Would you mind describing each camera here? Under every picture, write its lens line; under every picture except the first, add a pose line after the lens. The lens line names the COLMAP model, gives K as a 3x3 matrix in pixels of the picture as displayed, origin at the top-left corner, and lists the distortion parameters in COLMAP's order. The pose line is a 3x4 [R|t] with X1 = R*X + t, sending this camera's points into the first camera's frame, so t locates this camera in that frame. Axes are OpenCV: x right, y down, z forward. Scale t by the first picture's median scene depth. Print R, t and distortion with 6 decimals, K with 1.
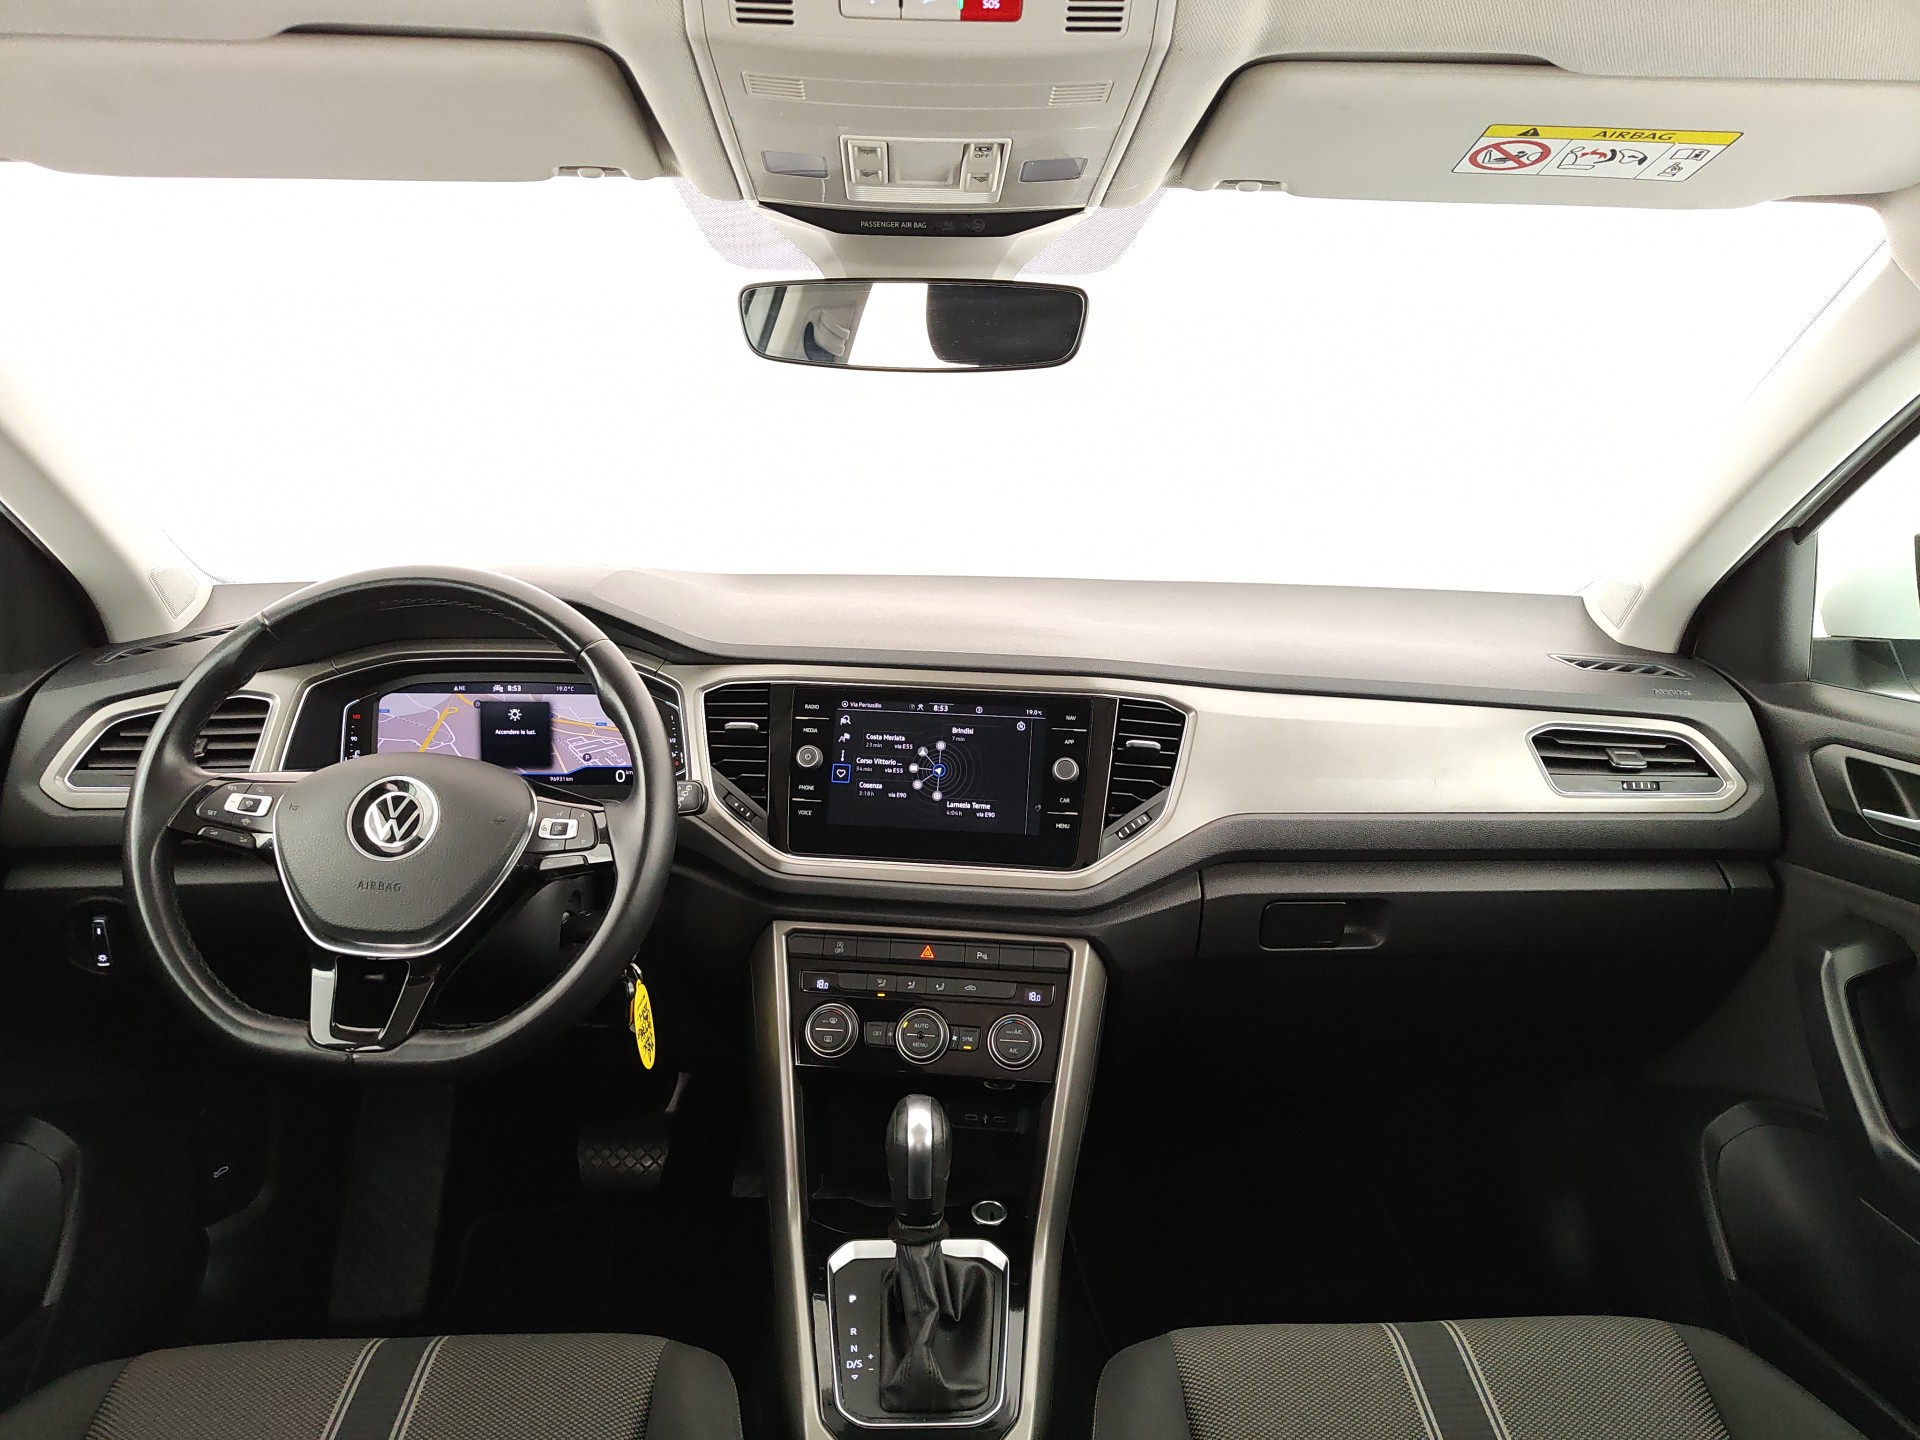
lens RADIAL K [[1346.4, 0, 970.0], [0, 1346.4, 709.2], [0, 0, 1]] dist [0.003720, -0.005166]
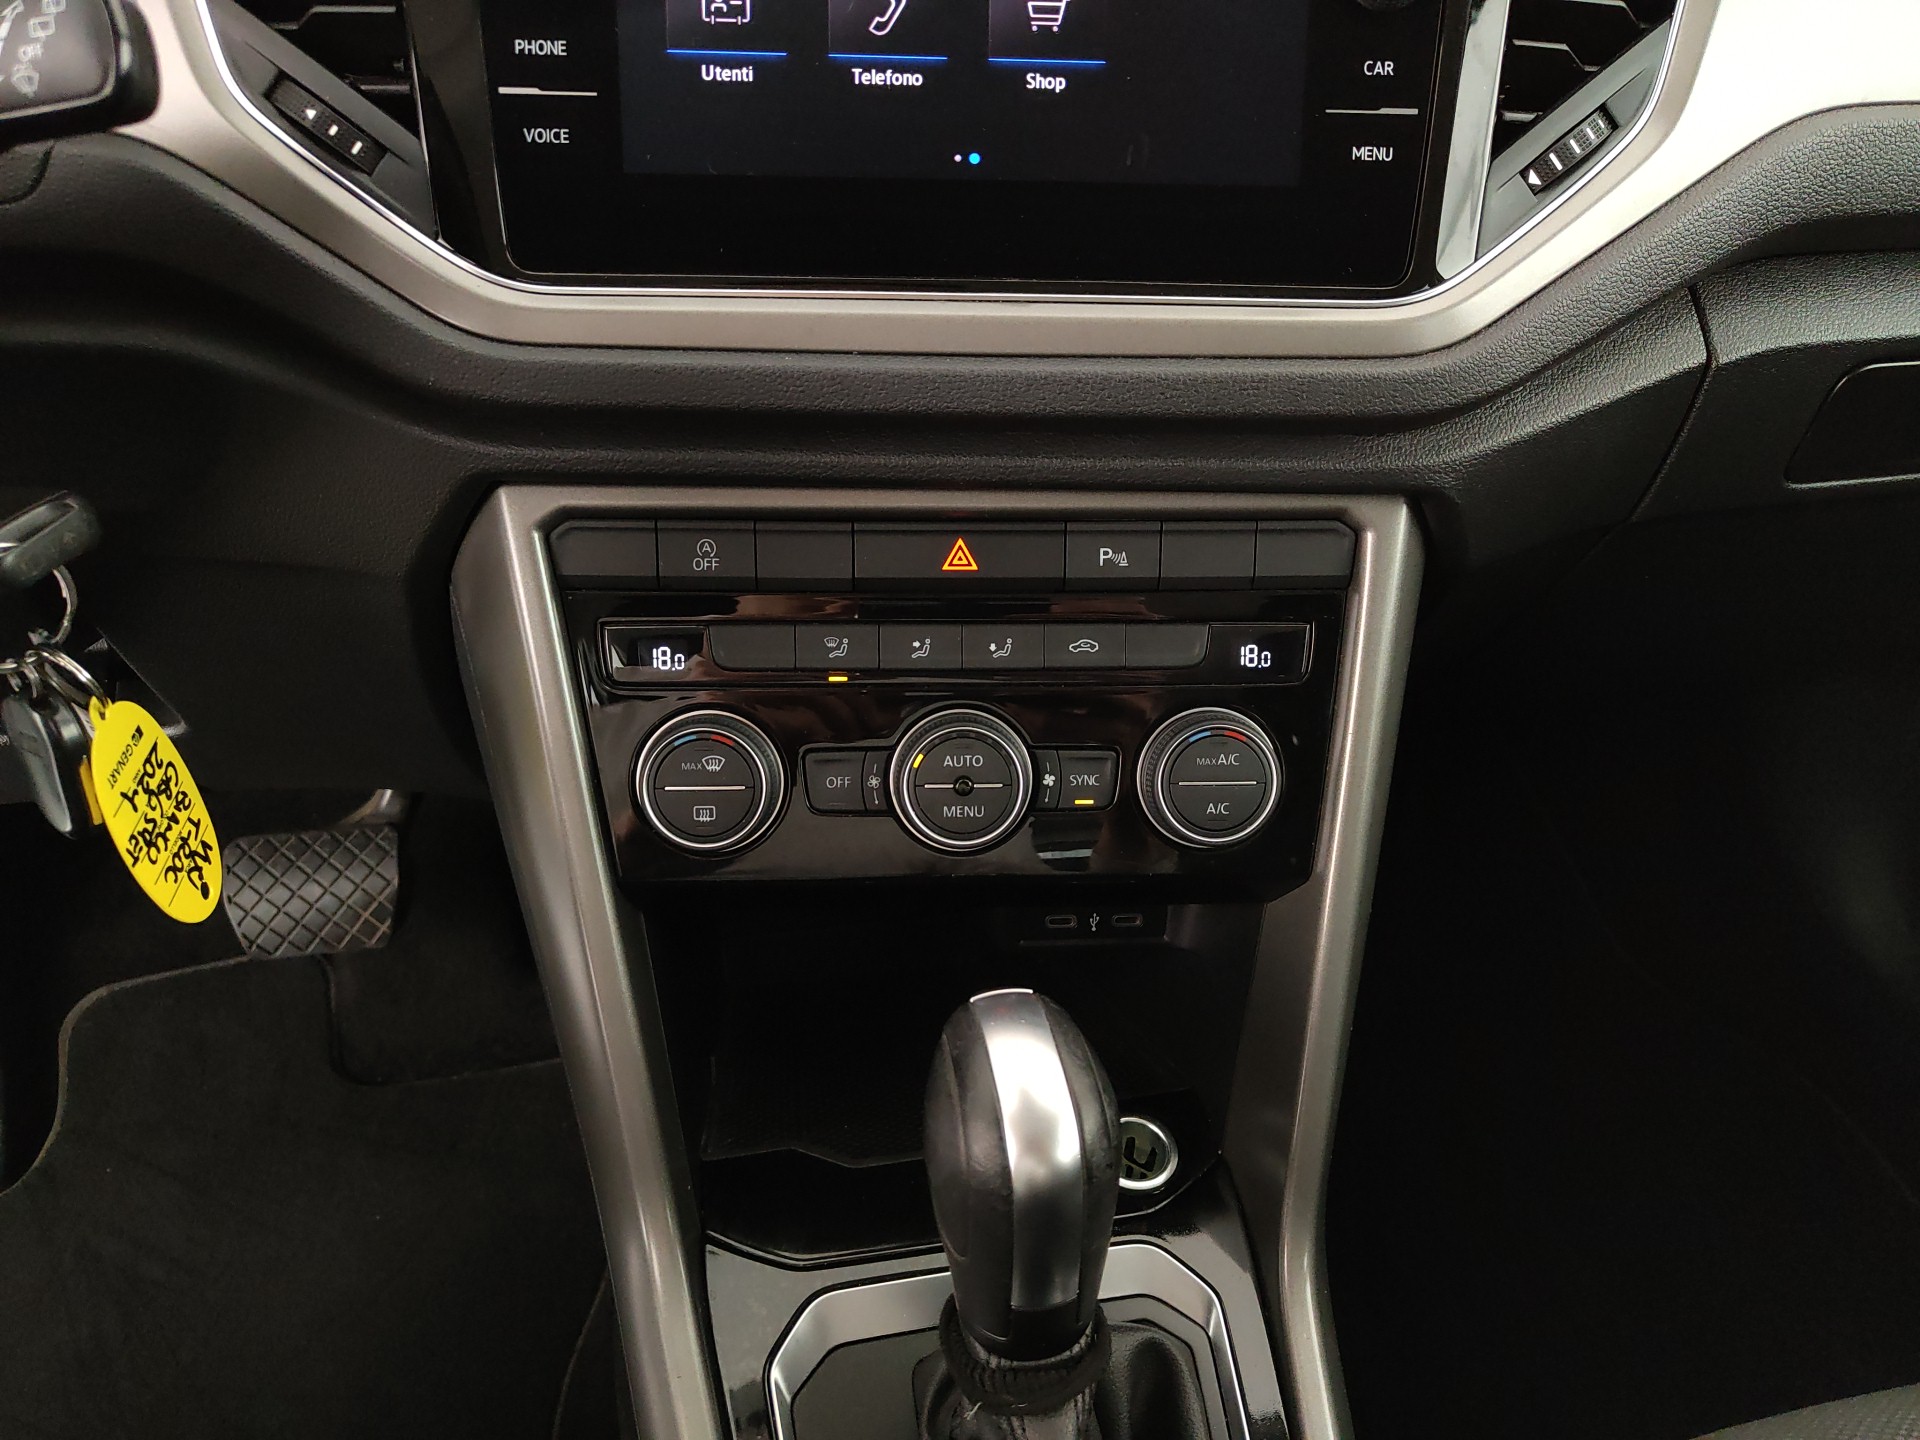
lens RADIAL K [[1346.4, 0, 964.9], [0, 1346.4, 731.2], [0, 0, 1]] dist [0.003720, -0.005166]
pose [[0.989456, -0.077535, 0.122329, -0.077901], [0.024319, 0.921583, 0.387418, 0.086867], [-0.142775, -0.380358, 0.913752, 0.664439]]
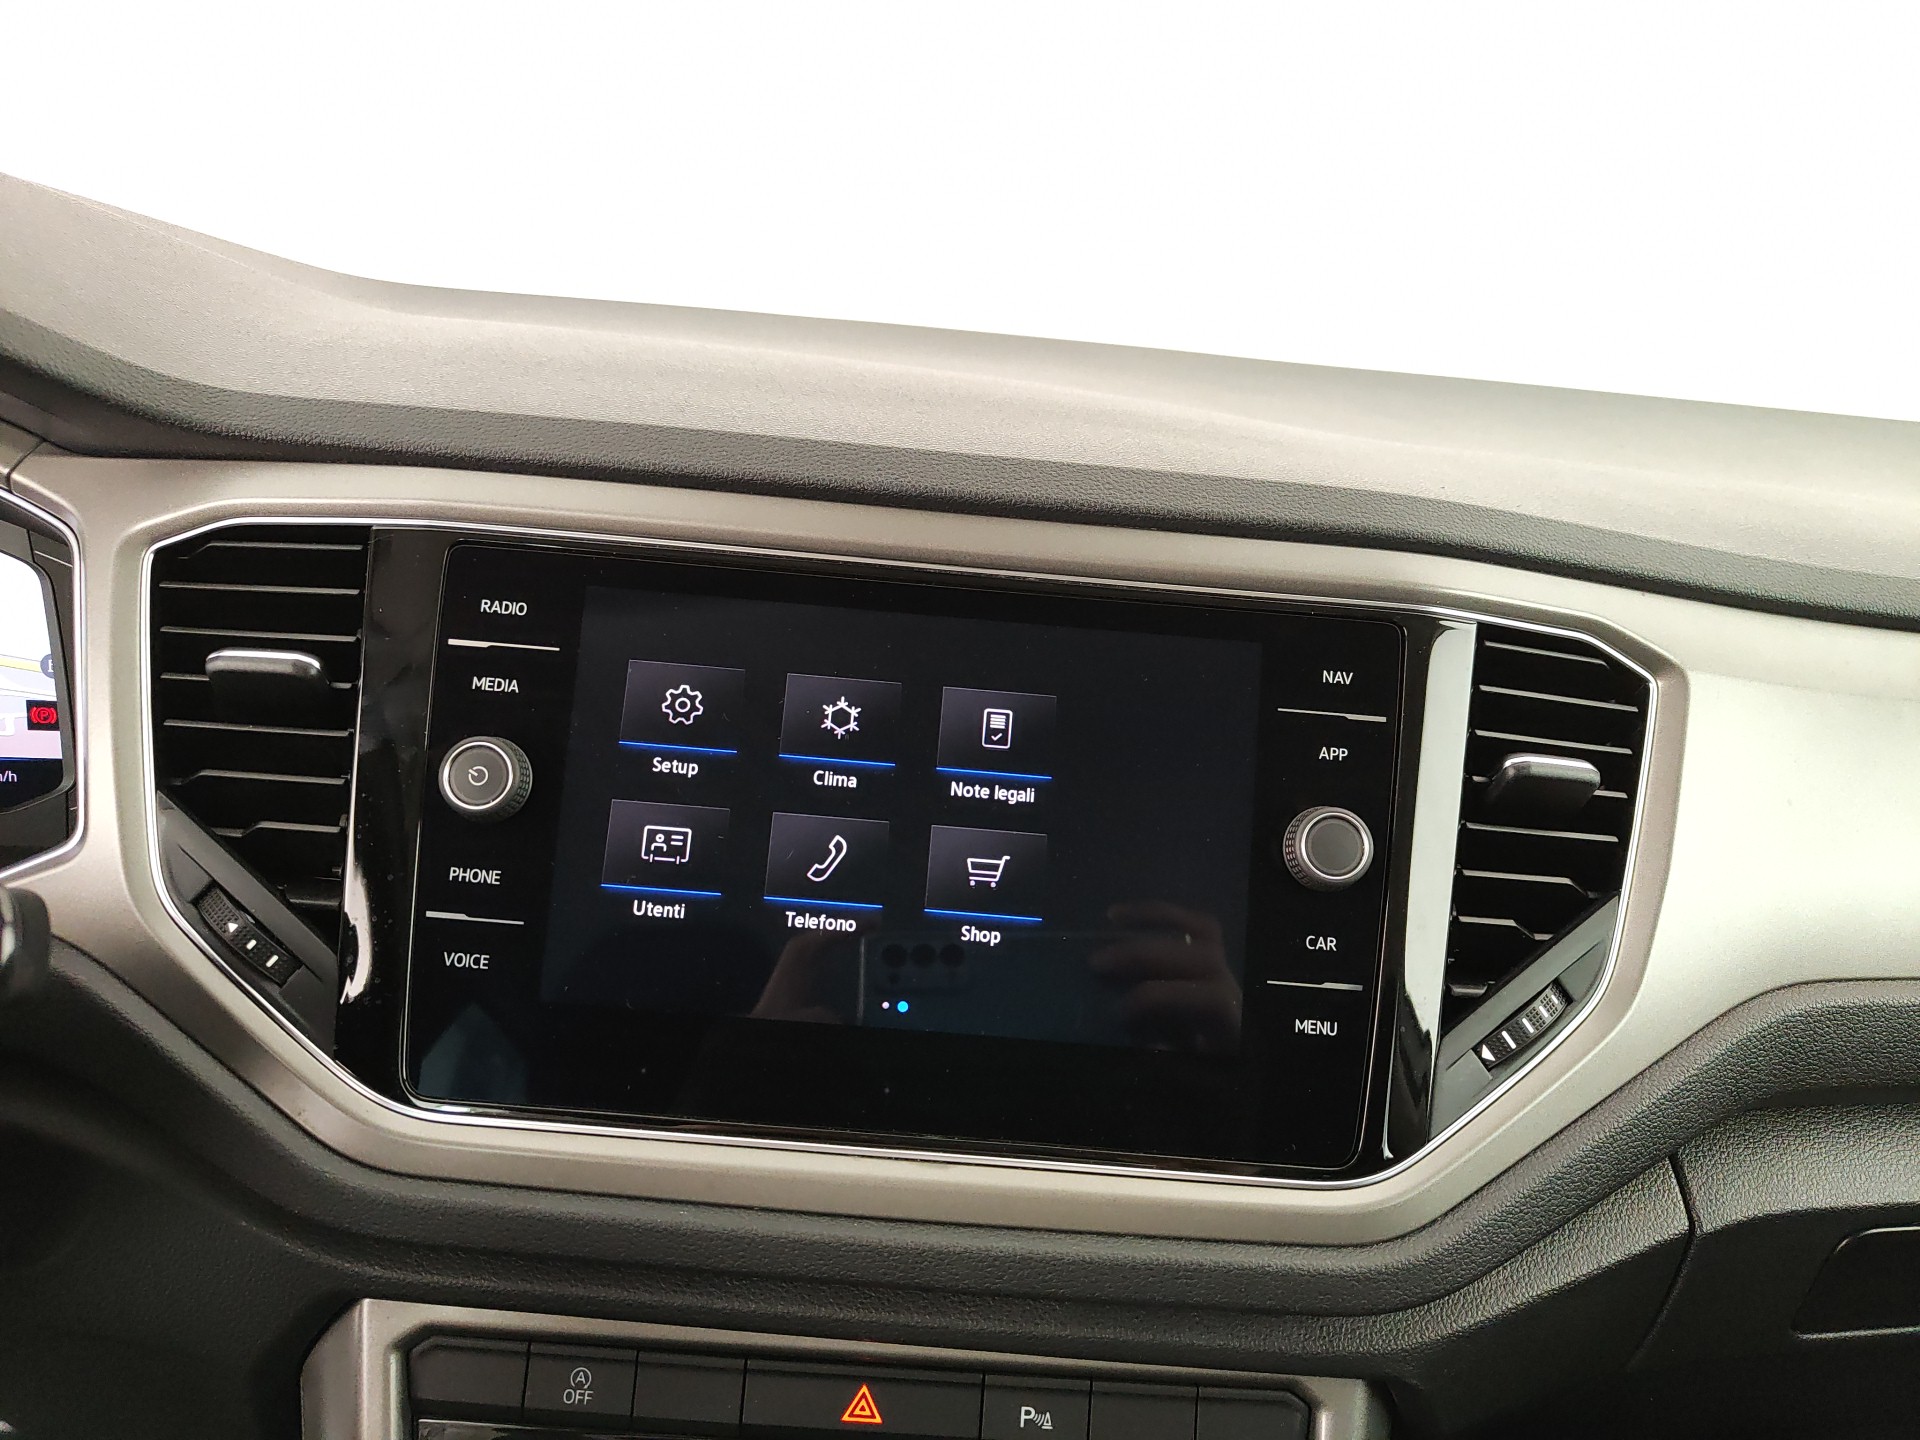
lens RADIAL K [[1346.4, 0, 967.5], [0, 1346.4, 737.5], [0, 0, 1]] dist [0.003720, -0.005166]
pose [[0.992578, 0.030759, 0.117653, -0.049540], [-0.040886, 0.995571, 0.084655, -0.003018], [-0.114528, -0.088837, 0.989440, 0.705401]]
